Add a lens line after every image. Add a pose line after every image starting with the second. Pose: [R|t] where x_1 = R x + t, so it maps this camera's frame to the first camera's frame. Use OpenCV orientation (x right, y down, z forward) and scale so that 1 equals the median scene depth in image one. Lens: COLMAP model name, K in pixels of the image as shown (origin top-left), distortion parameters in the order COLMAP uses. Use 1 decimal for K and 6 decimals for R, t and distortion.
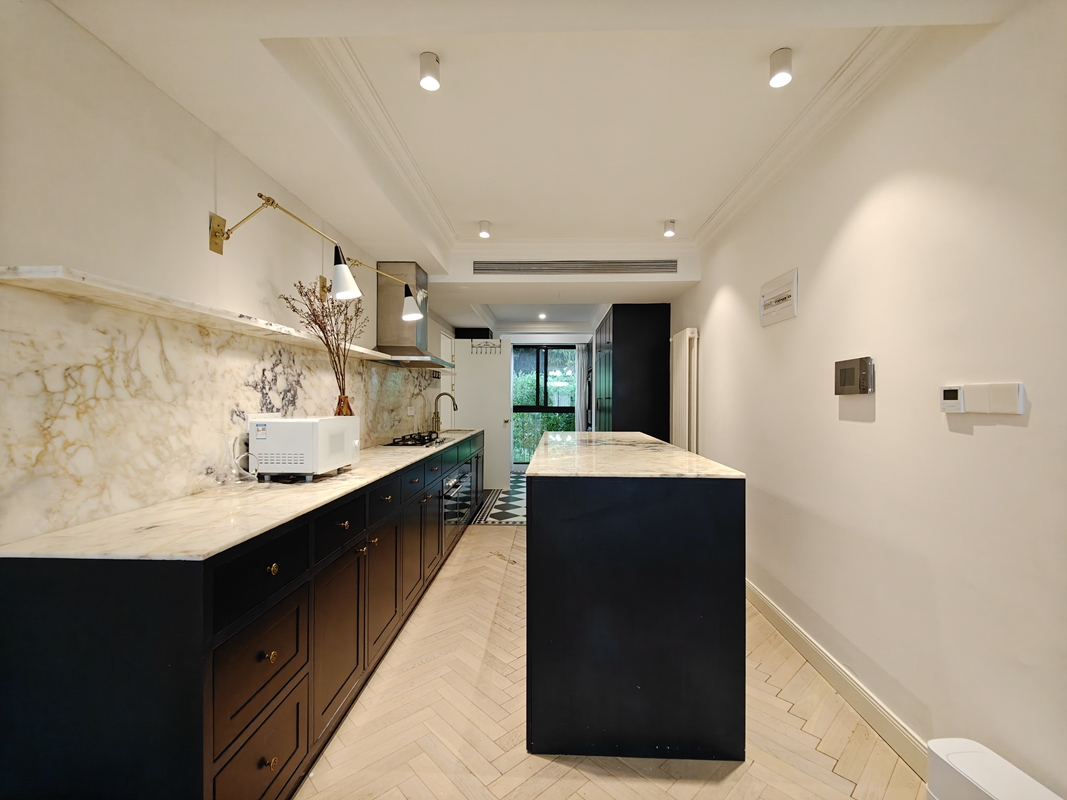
lens RADIAL K [[466.3, 0, 536.6], [0, 466.3, 399.5], [0, 0, 1]] dist [0.015474, -0.010108]
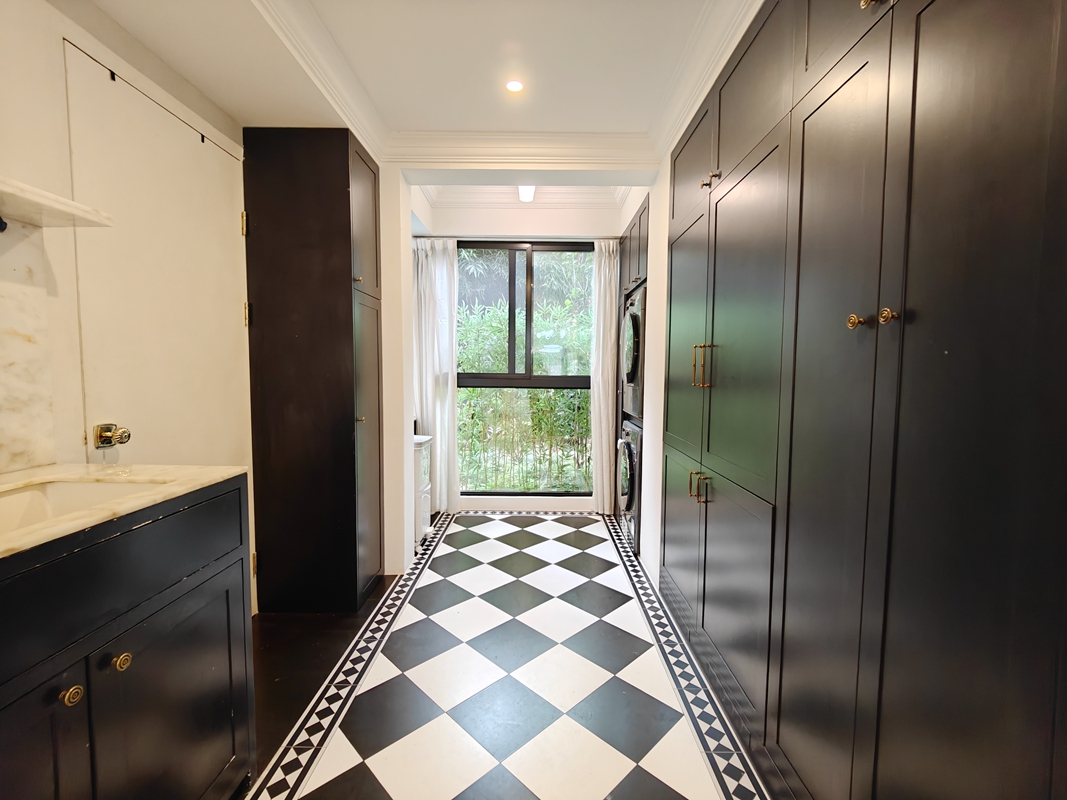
lens RADIAL K [[466.3, 0, 533.1], [0, 466.3, 398.1], [0, 0, 1]] dist [0.015474, -0.010108]
pose [[0.999602, 0.003025, 0.028063, 0.011015], [-0.004757, 0.998075, 0.061841, 0.008563], [-0.027822, -0.061949, 0.997691, 0.527657]]
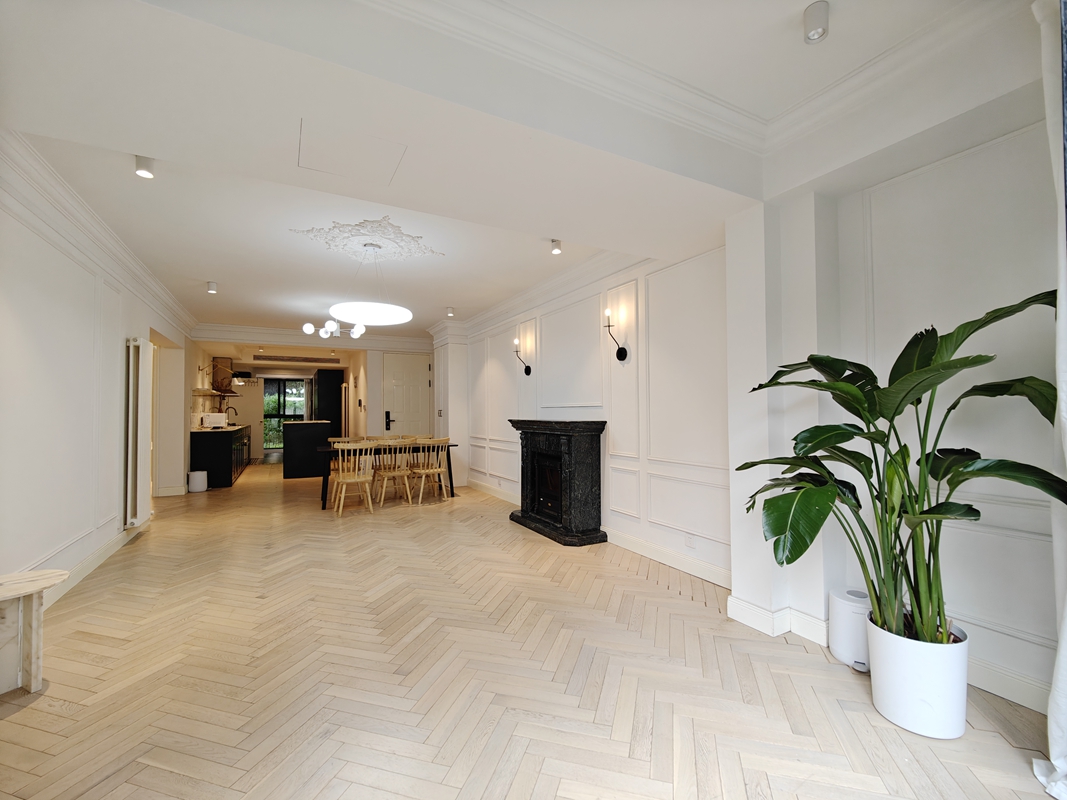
lens RADIAL K [[466.3, 0, 536.1], [0, 466.3, 399.7], [0, 0, 1]] dist [0.015474, -0.010108]
pose [[0.867123, 0.000209, 0.498093, -0.036028], [0.012537, 0.999674, -0.022245, 0.010595], [-0.497936, 0.025534, 0.866838, -0.981607]]
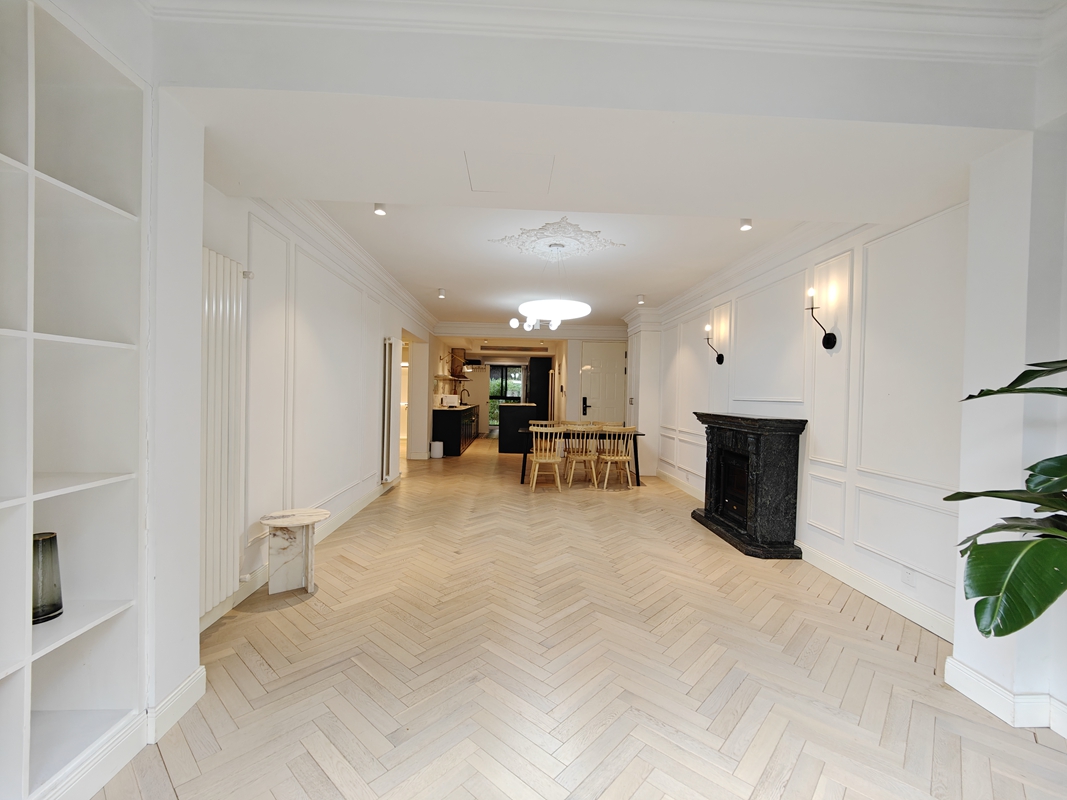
lens RADIAL K [[466.3, 0, 534.8], [0, 466.3, 399.9], [0, 0, 1]] dist [0.015474, -0.010108]
pose [[0.997234, 0.013785, 0.073033, -0.002042], [-0.014719, 0.999816, 0.012260, 0.003265], [-0.072851, -0.013302, 0.997254, -0.995989]]
